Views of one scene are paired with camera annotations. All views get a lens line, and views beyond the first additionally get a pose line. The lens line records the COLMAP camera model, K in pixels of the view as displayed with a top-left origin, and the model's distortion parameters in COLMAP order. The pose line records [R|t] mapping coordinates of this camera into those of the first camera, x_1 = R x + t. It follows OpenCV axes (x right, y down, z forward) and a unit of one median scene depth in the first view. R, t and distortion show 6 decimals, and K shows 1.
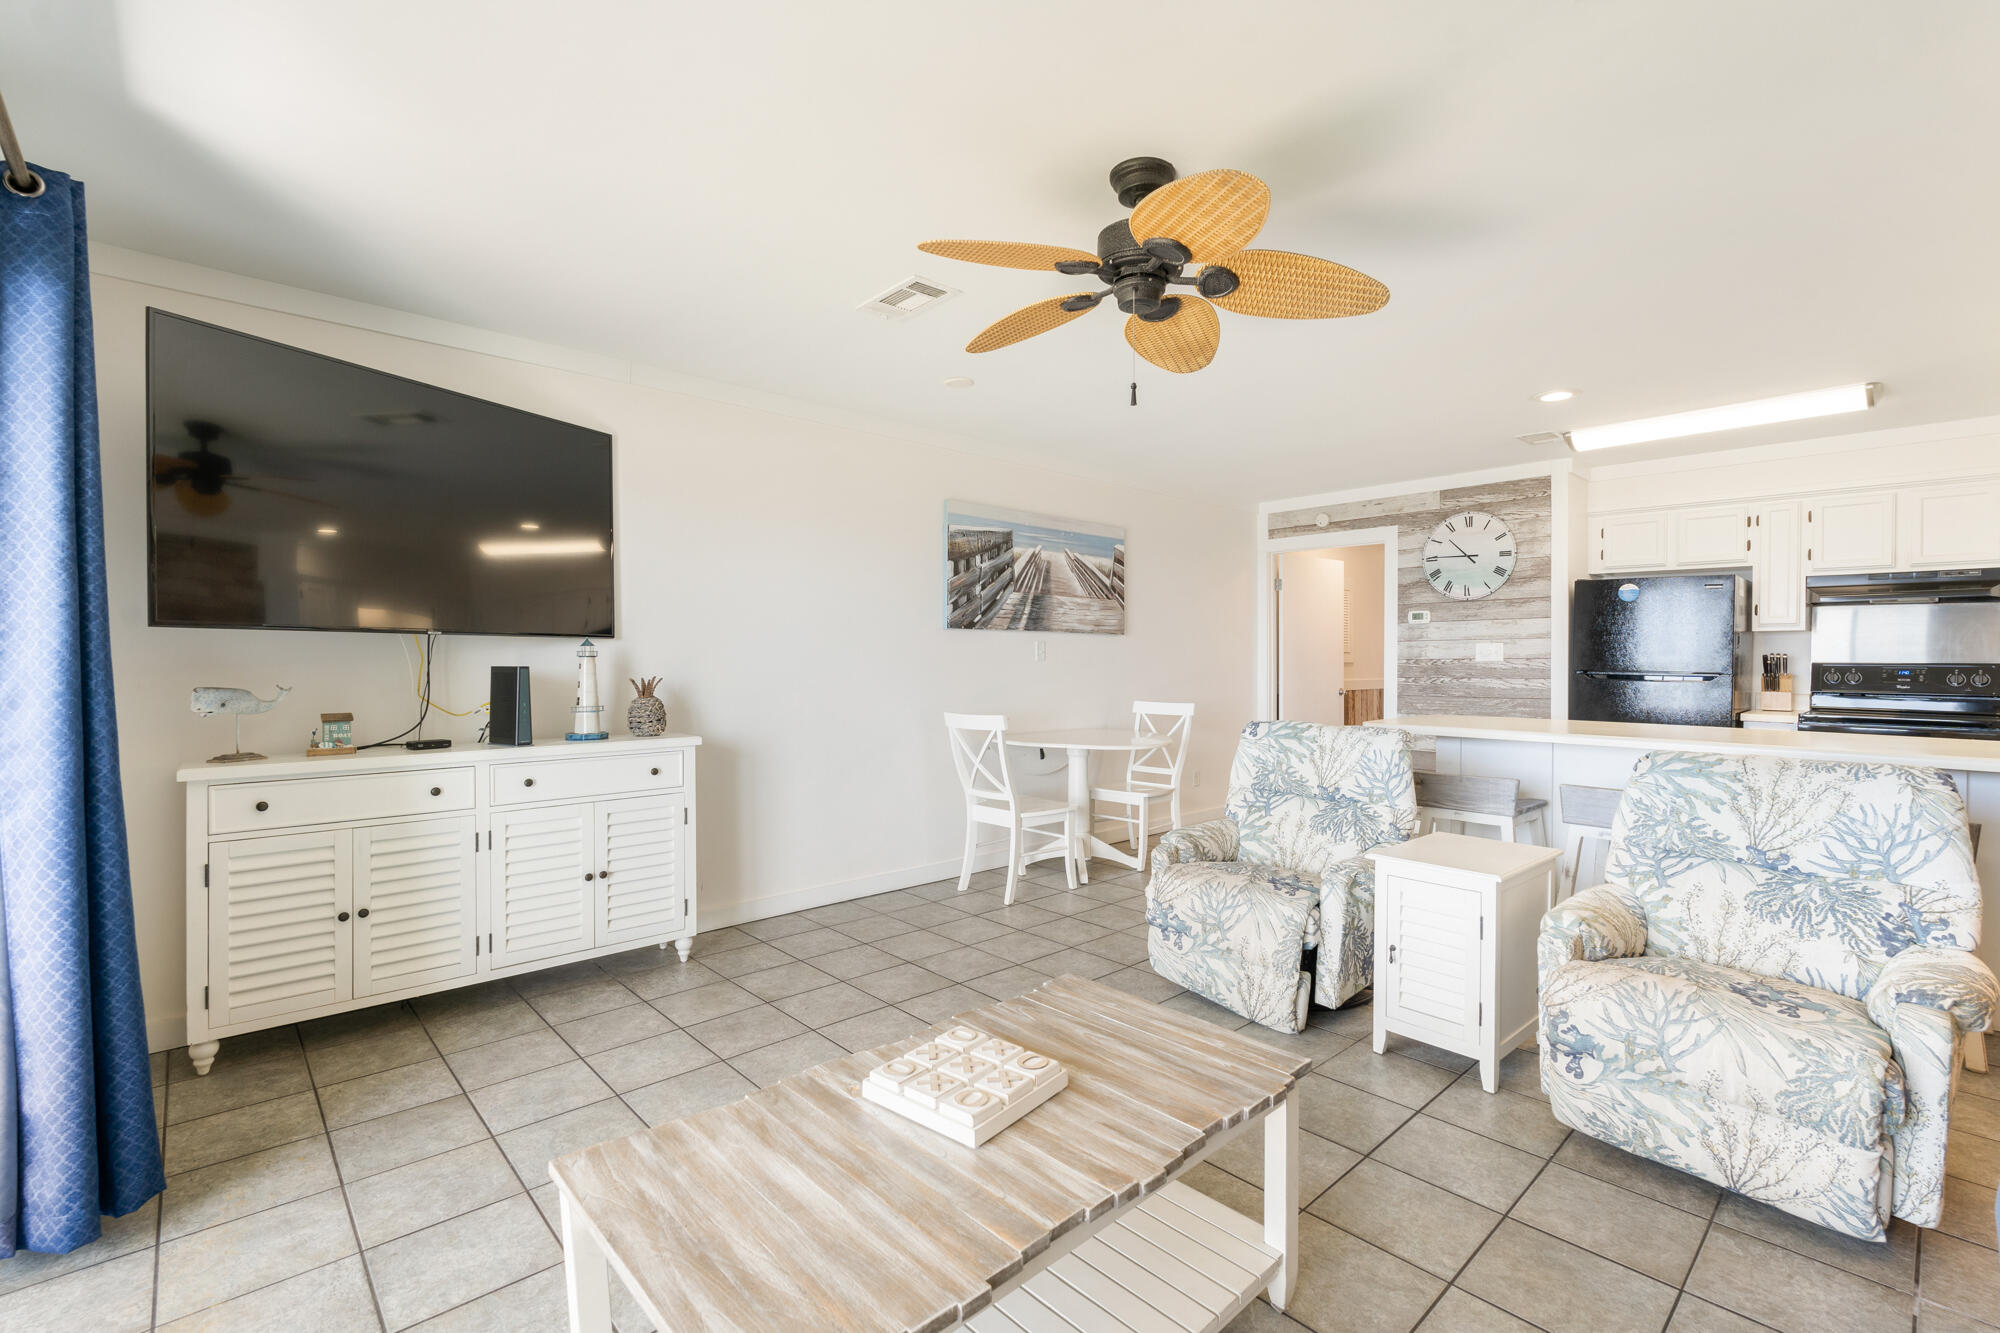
lens RADIAL K [[878.2, 0, 978.6], [0, 878.2, 672.2], [0, 0, 1]] dist [-0.004746, 0.001254]
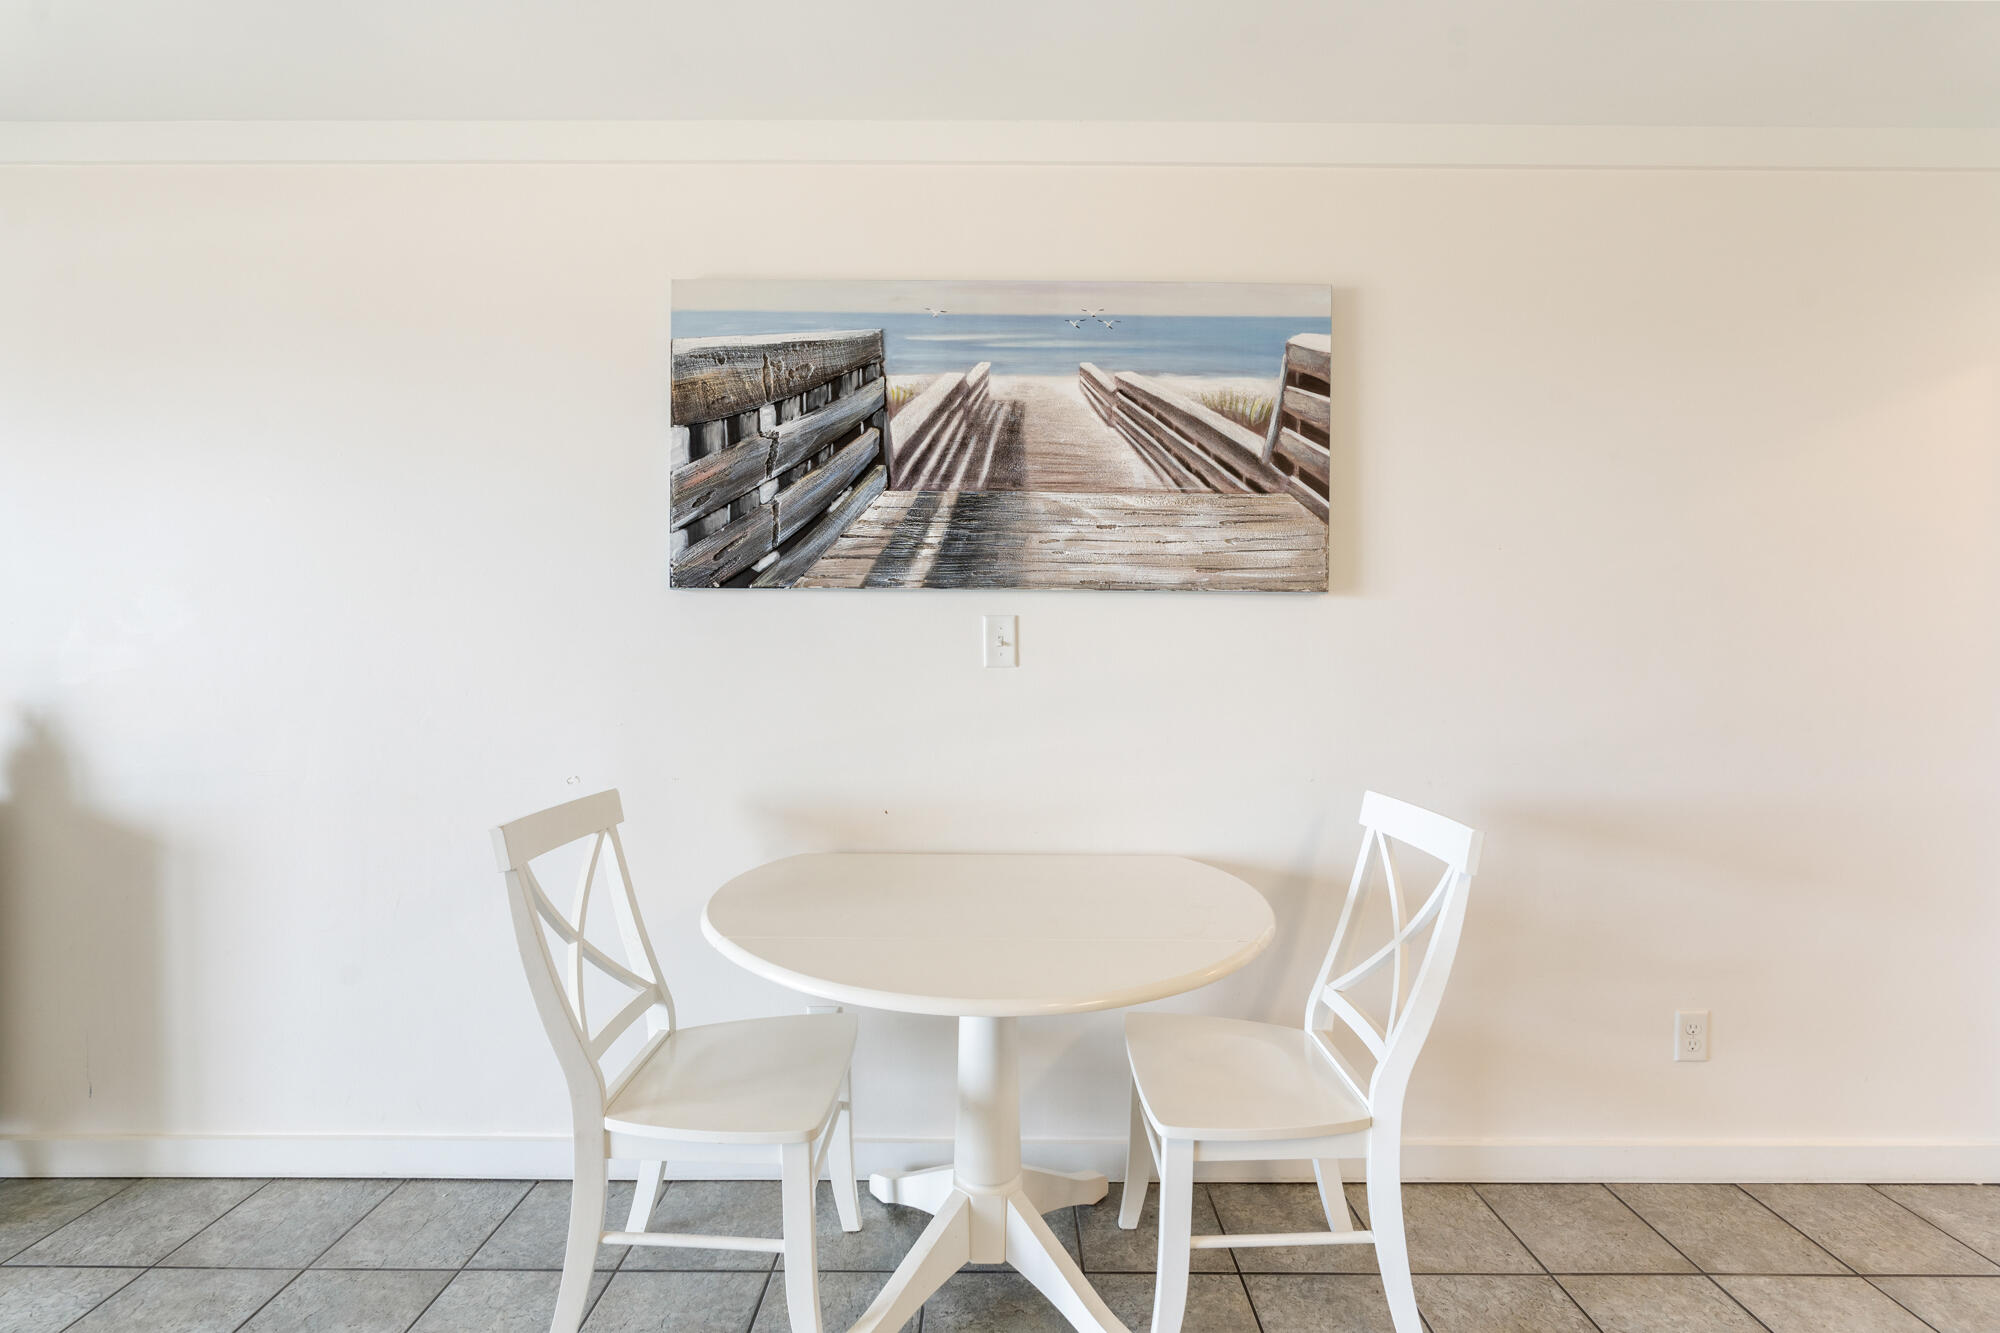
lens RADIAL K [[878.2, 0, 1002.5], [0, 878.2, 662.5], [0, 0, 1]] dist [-0.004746, 0.001254]
pose [[0.746977, 0.011588, -0.664748, 0.353903], [-0.013980, 0.999901, 0.001721, -0.016957], [0.664702, 0.008008, 0.747065, 0.776926]]
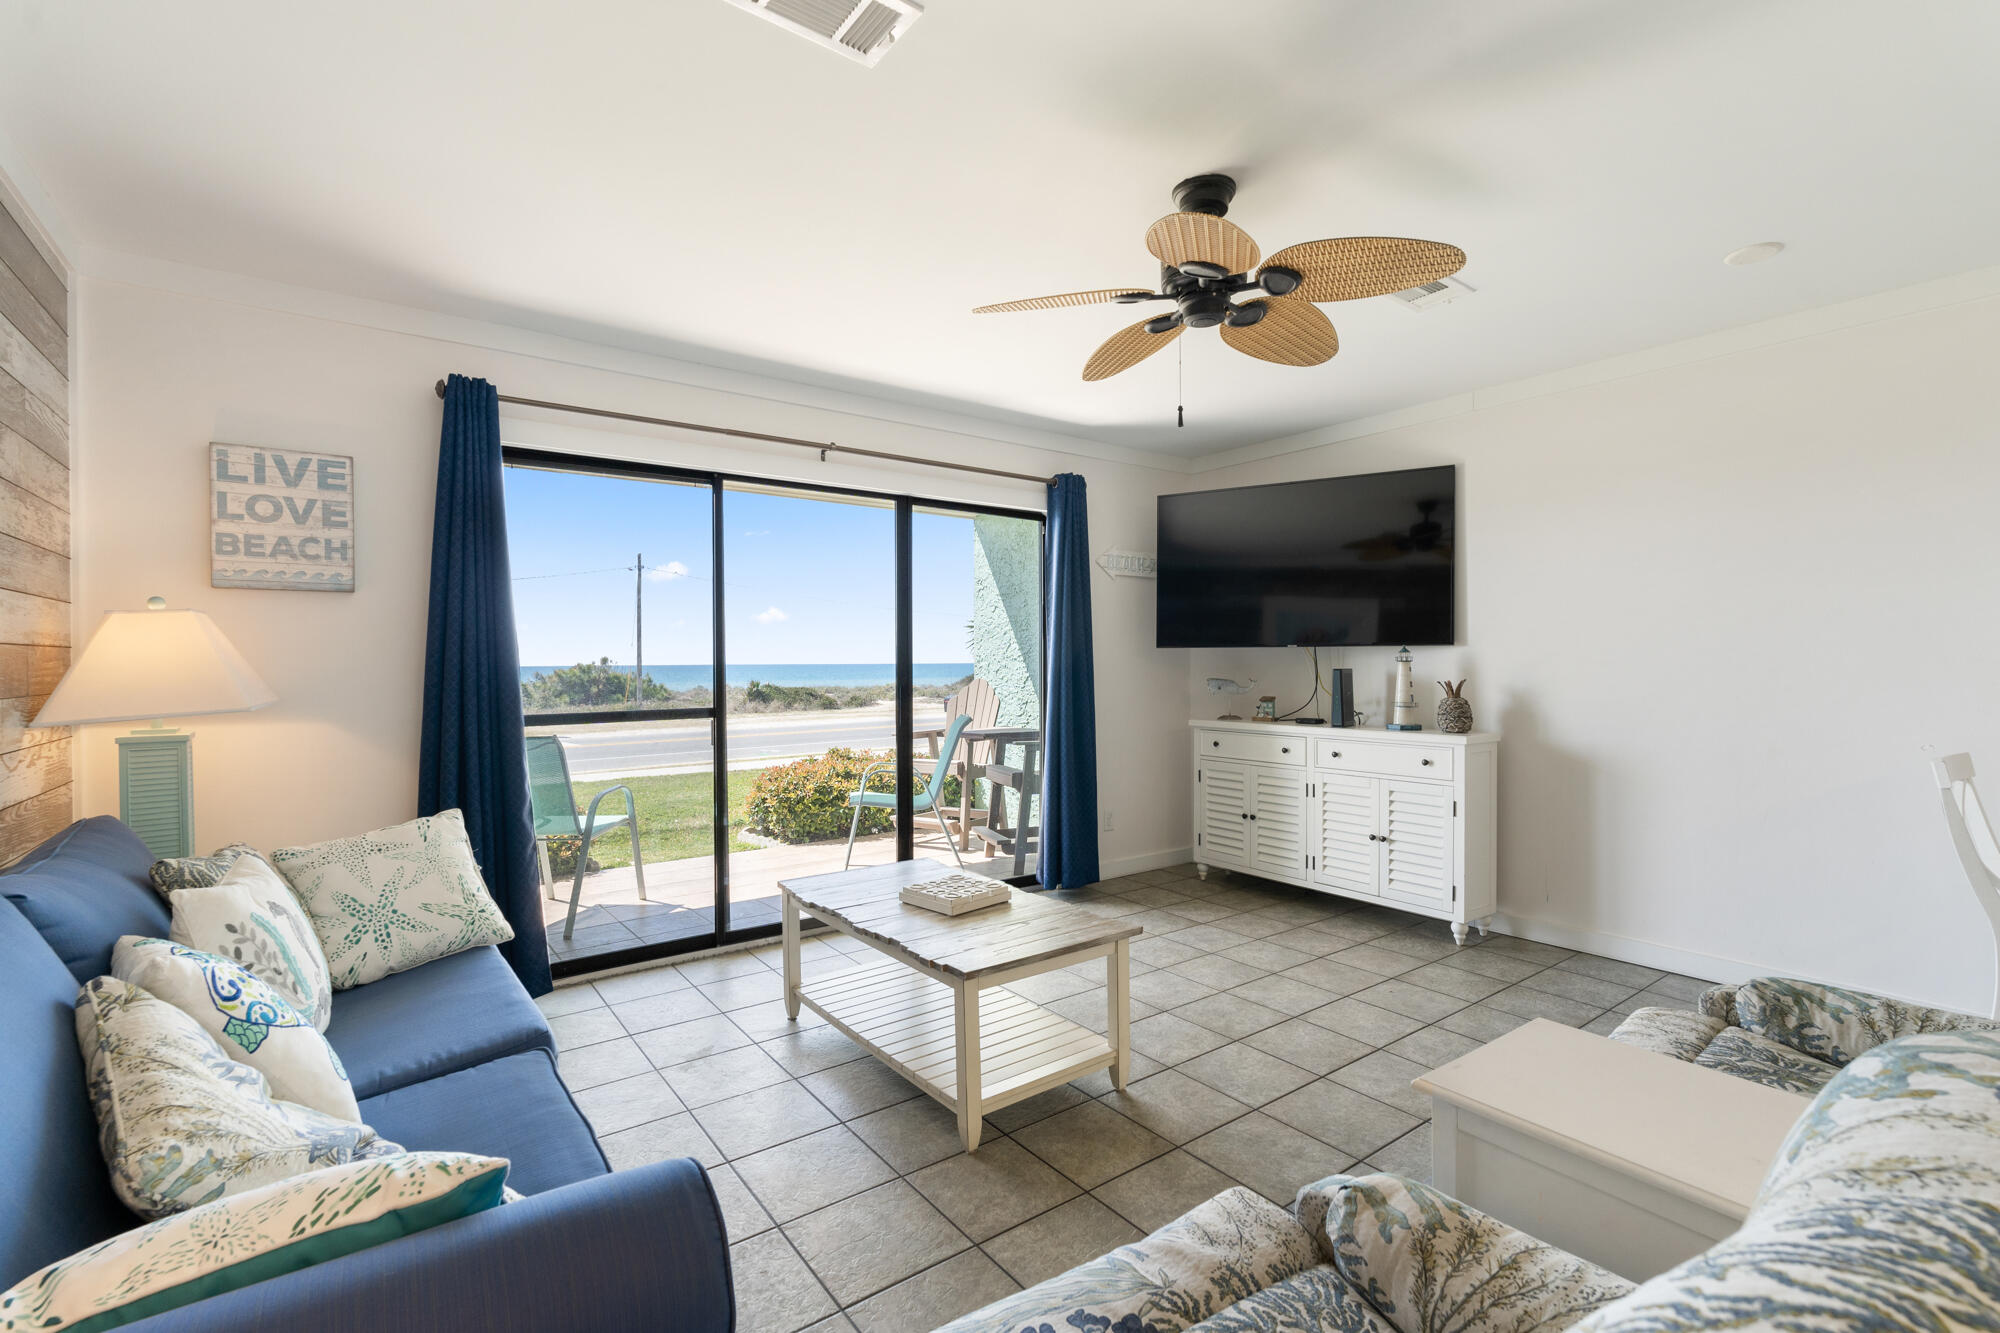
lens RADIAL K [[878.2, 0, 996.8], [0, 878.2, 673.4], [0, 0, 1]] dist [-0.004746, 0.001254]
pose [[-0.093077, 0.013124, -0.995572, 0.561690], [-0.011434, 0.999833, 0.014250, -0.007767], [0.995593, 0.012710, -0.092912, 0.385151]]
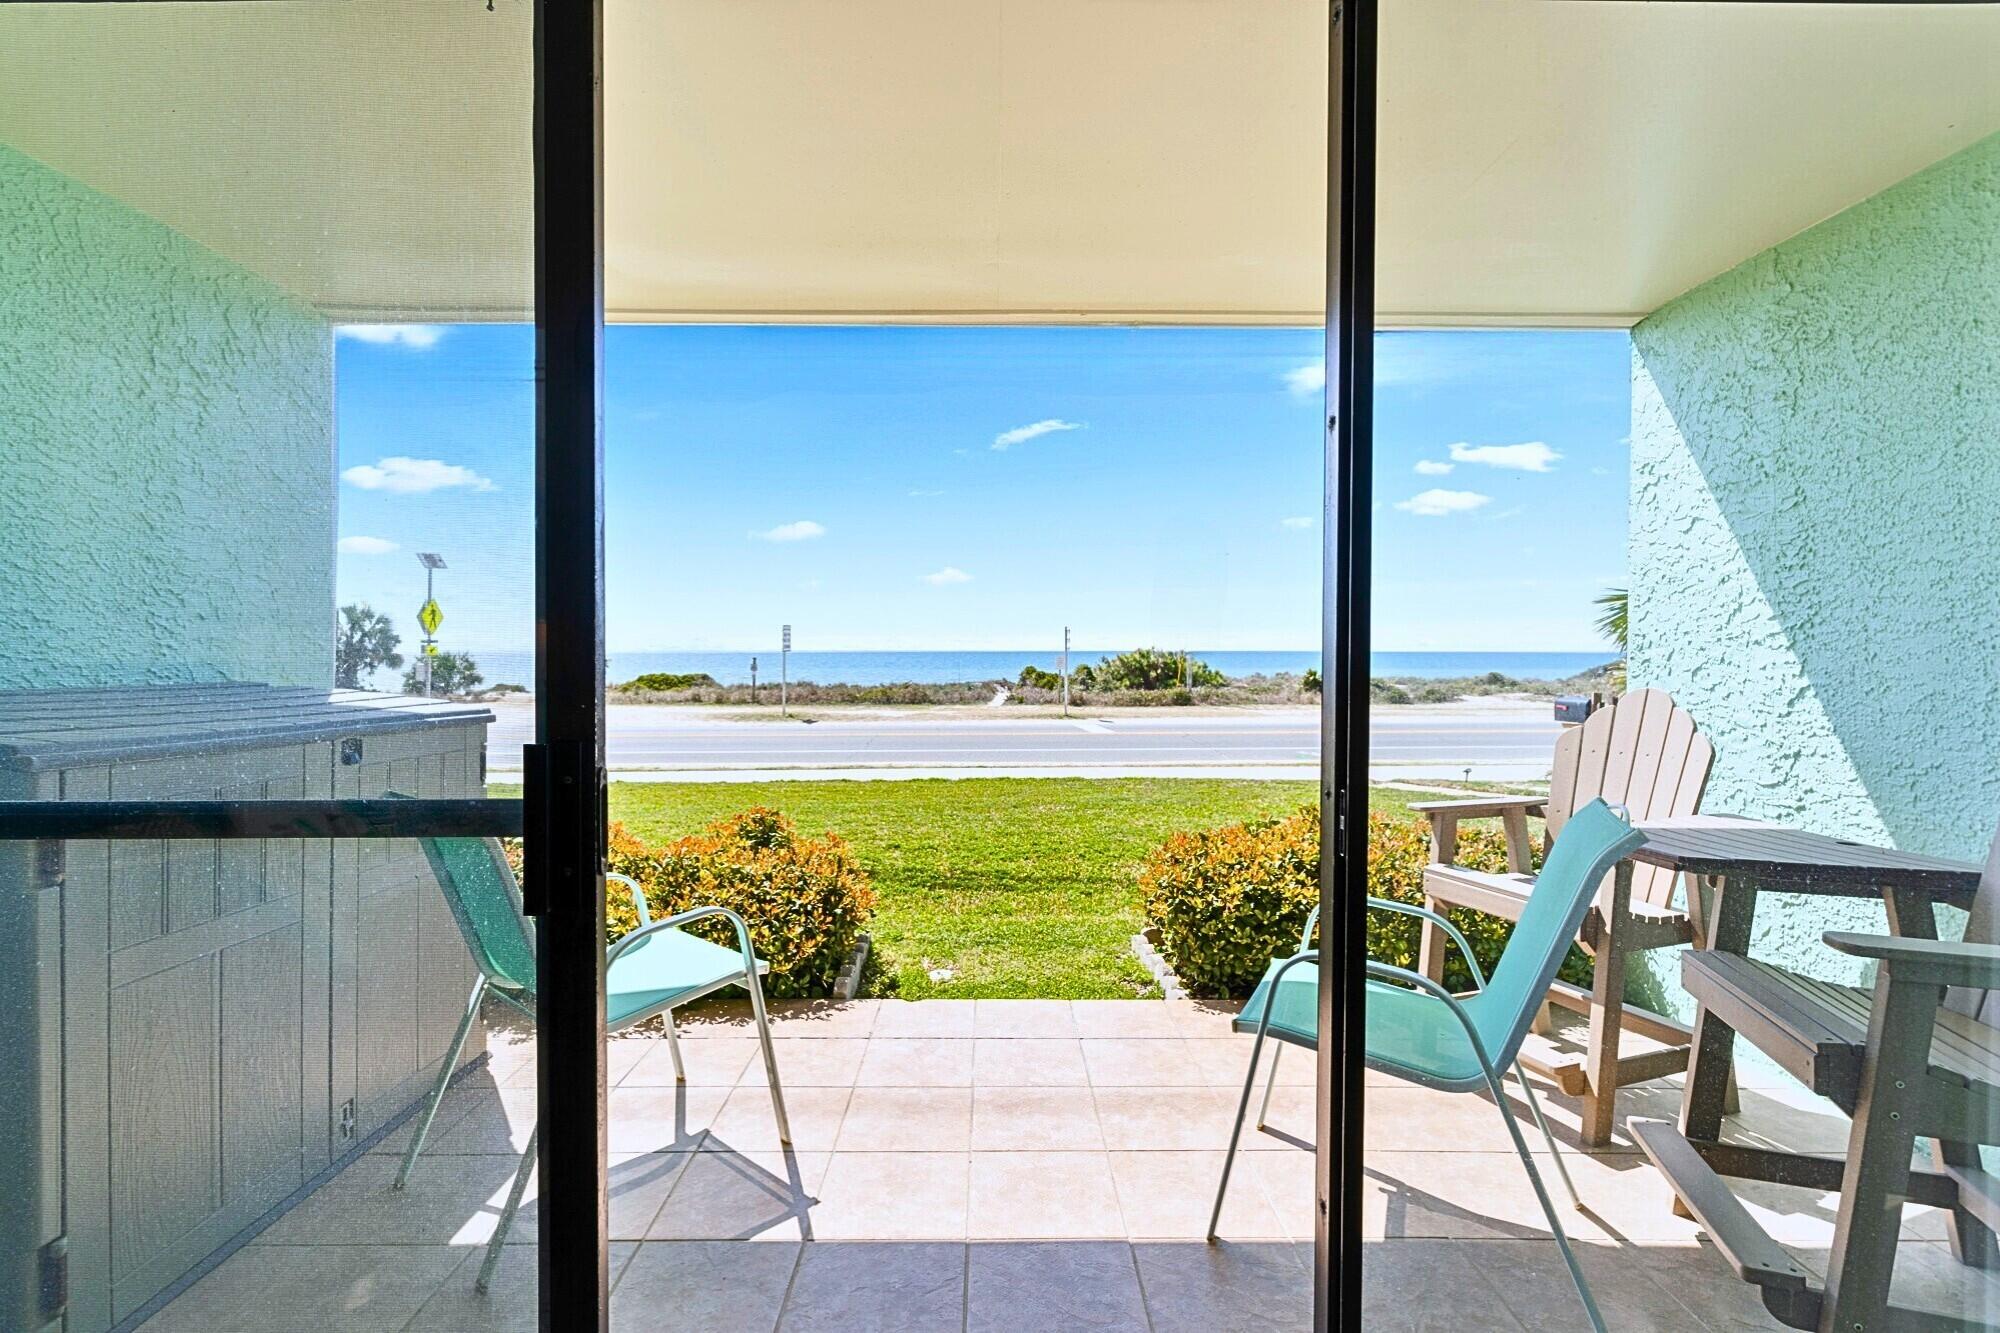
lens RADIAL K [[878.2, 0, 1000.5], [0, 878.2, 664.5], [0, 0, 1]] dist [-0.004746, 0.001254]
pose [[-0.658989, 0.011178, -0.752070, -0.100746], [-0.015975, 0.999456, 0.028852, -0.004822], [0.751983, 0.031028, -0.658452, 0.288629]]
